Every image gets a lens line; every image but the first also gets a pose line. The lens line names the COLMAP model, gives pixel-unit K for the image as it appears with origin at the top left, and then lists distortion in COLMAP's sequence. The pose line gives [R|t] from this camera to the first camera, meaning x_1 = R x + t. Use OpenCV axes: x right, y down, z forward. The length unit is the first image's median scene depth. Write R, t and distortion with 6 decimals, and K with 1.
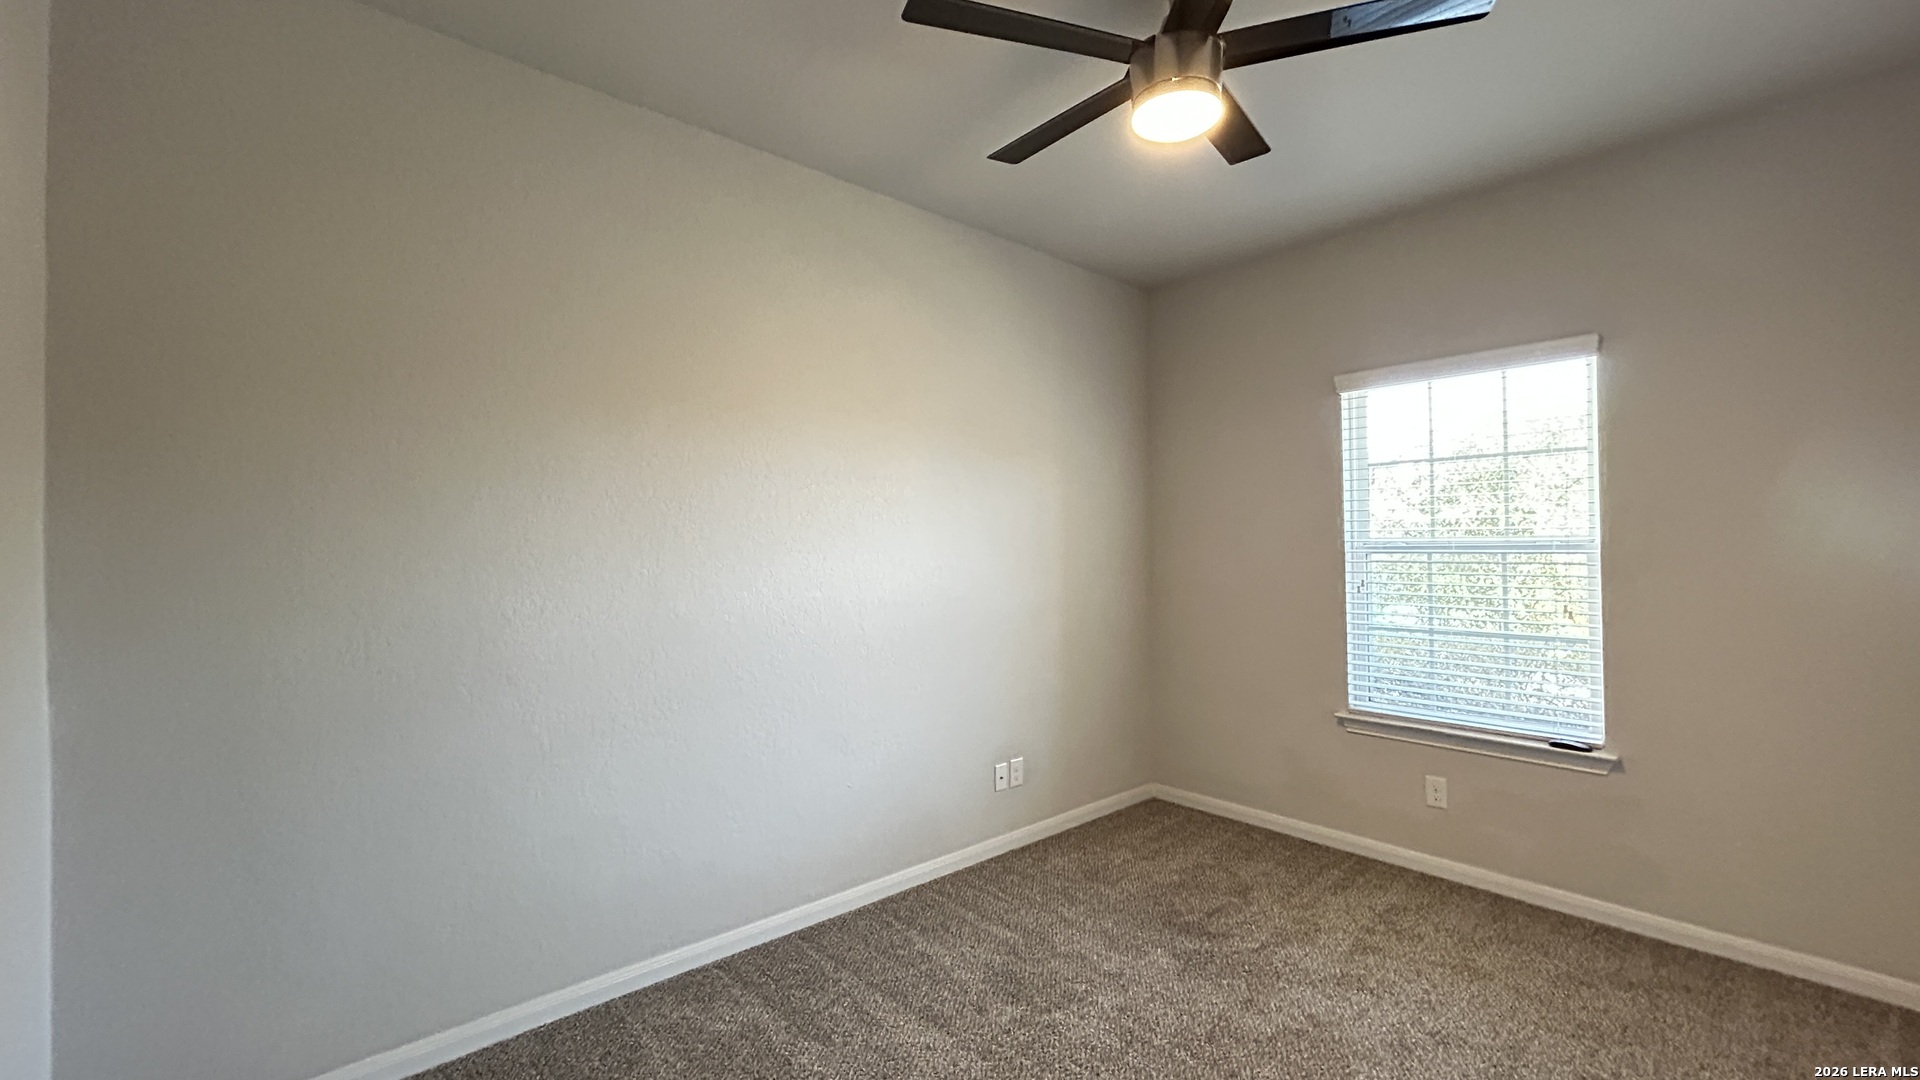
lens RADIAL K [[771.8, 0, 963.1], [0, 771.8, 540.3], [0, 0, 1]] dist [-0.000567, 0.000540]
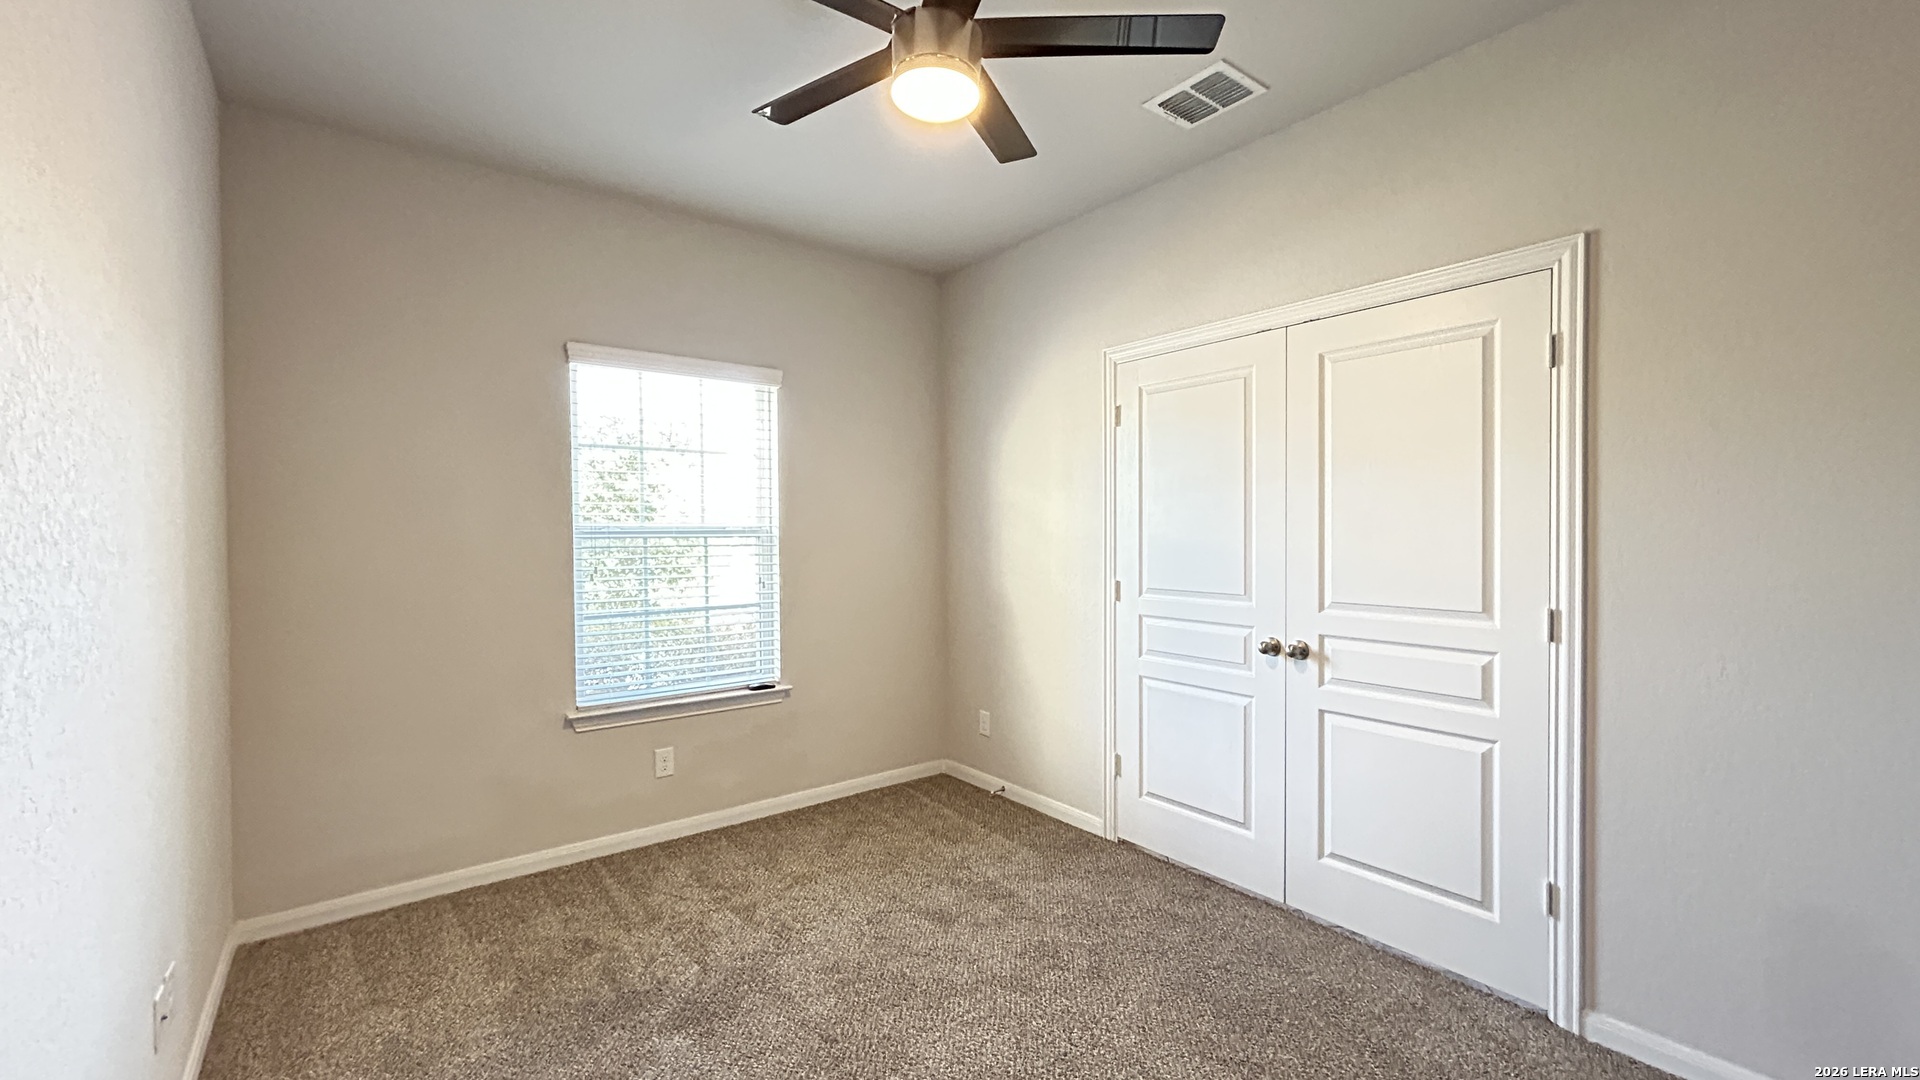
lens RADIAL K [[771.8, 0, 963.1], [0, 771.8, 540.3], [0, 0, 1]] dist [-0.000567, 0.000540]
pose [[0.055077, -0.007164, 0.998456, -0.426109], [-0.009063, 0.999929, 0.007675, 0.008718], [-0.998441, -0.009472, 0.055008, 0.536831]]
